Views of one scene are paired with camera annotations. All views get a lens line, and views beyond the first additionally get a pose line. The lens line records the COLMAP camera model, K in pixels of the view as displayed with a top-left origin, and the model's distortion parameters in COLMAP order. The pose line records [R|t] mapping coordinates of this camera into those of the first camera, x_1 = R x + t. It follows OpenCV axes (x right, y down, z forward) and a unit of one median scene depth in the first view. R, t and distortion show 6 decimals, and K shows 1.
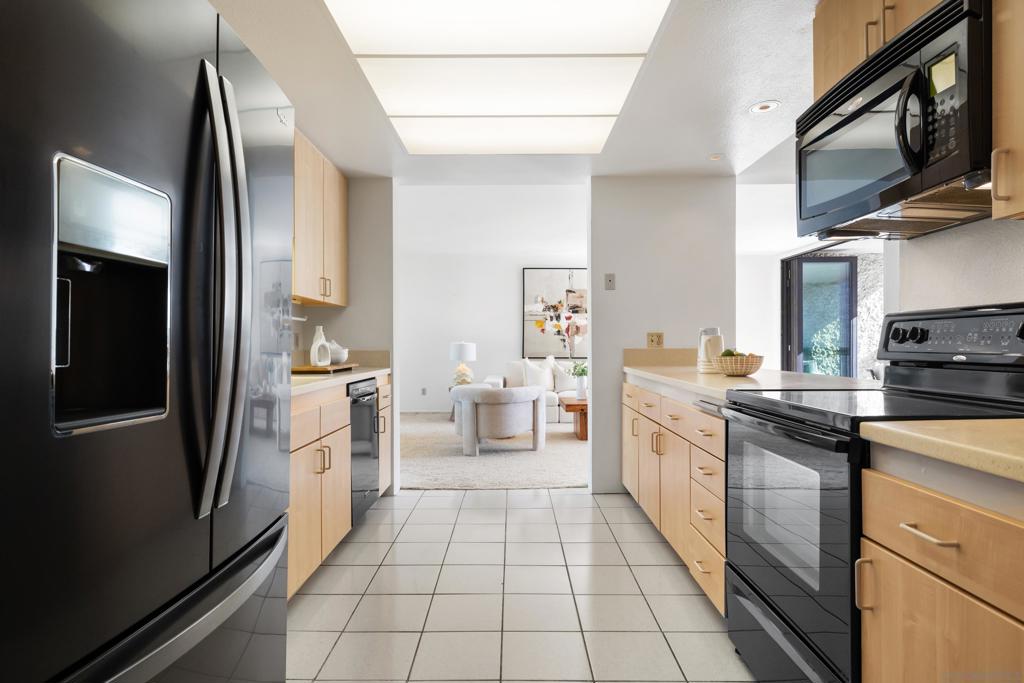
lens RADIAL K [[567.5, 0, 512.0], [0, 567.5, 341.5], [0, 0, 1]] dist [-0.000383, -0.000242]
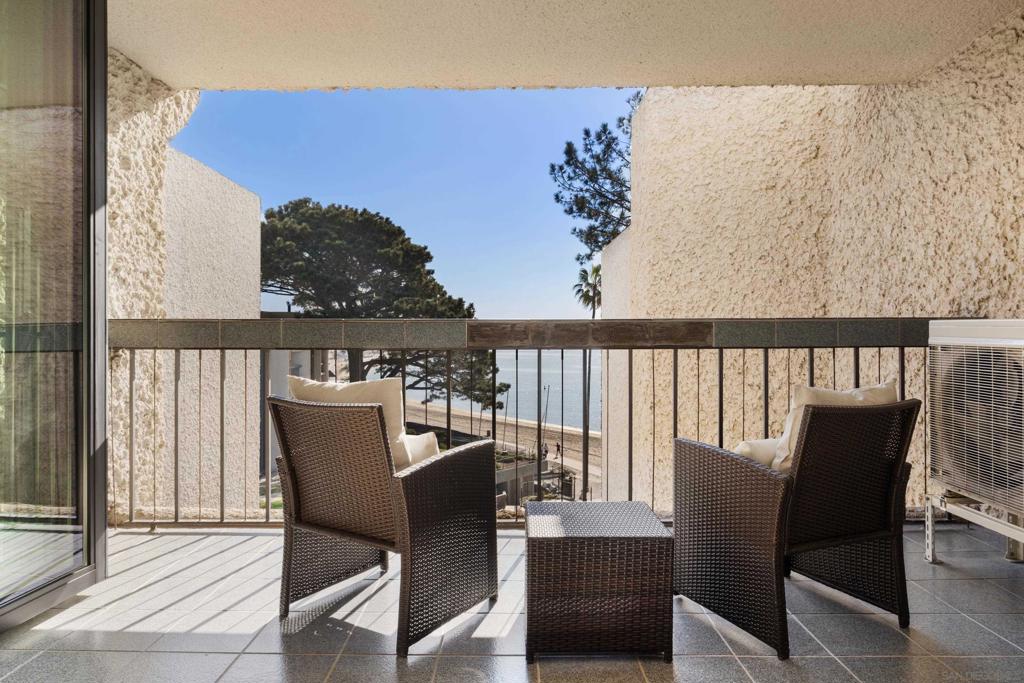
lens RADIAL K [[638.1, 0, 510.4], [0, 638.1, 336.9], [0, 0, 1]] dist [0.000768, -0.000239]
pose [[0.003111, 0.008600, 0.999958, 0.316264], [-0.006462, 0.999942, -0.008580, 0.019992], [-0.999974, -0.006435, 0.003166, 0.826162]]
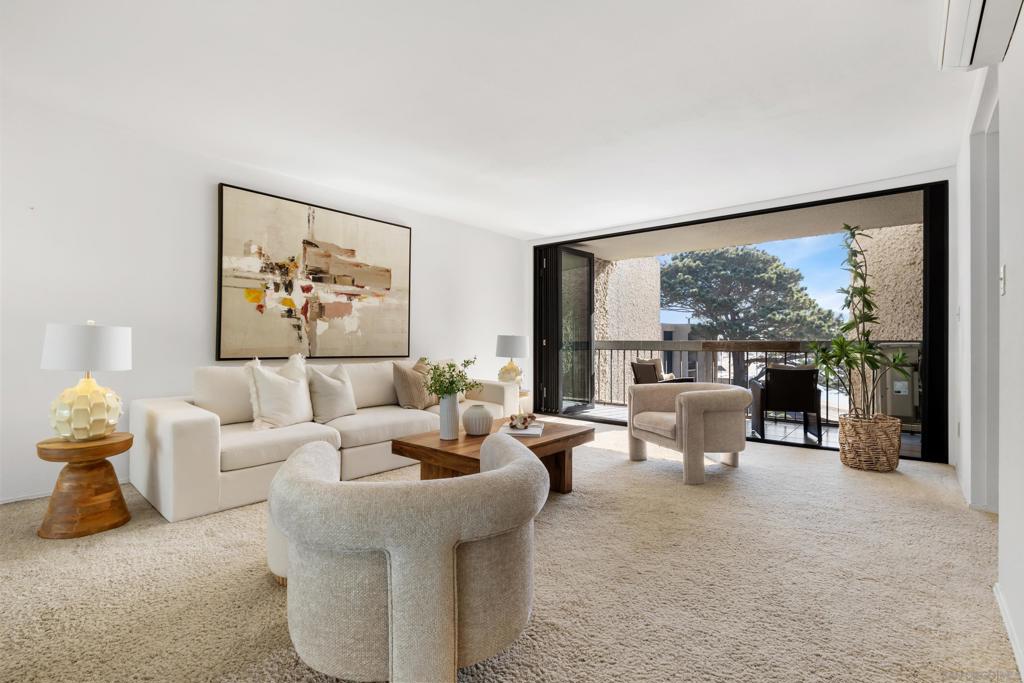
lens RADIAL K [[473.8, 0, 510.5], [0, 473.8, 340.3], [0, 0, 1]] dist [-0.005779, -0.000367]
pose [[0.649306, 0.008968, 0.760475, -0.143832], [-0.011221, 0.999935, -0.002211, 0.010700], [-0.760445, -0.007098, 0.649364, 0.570310]]
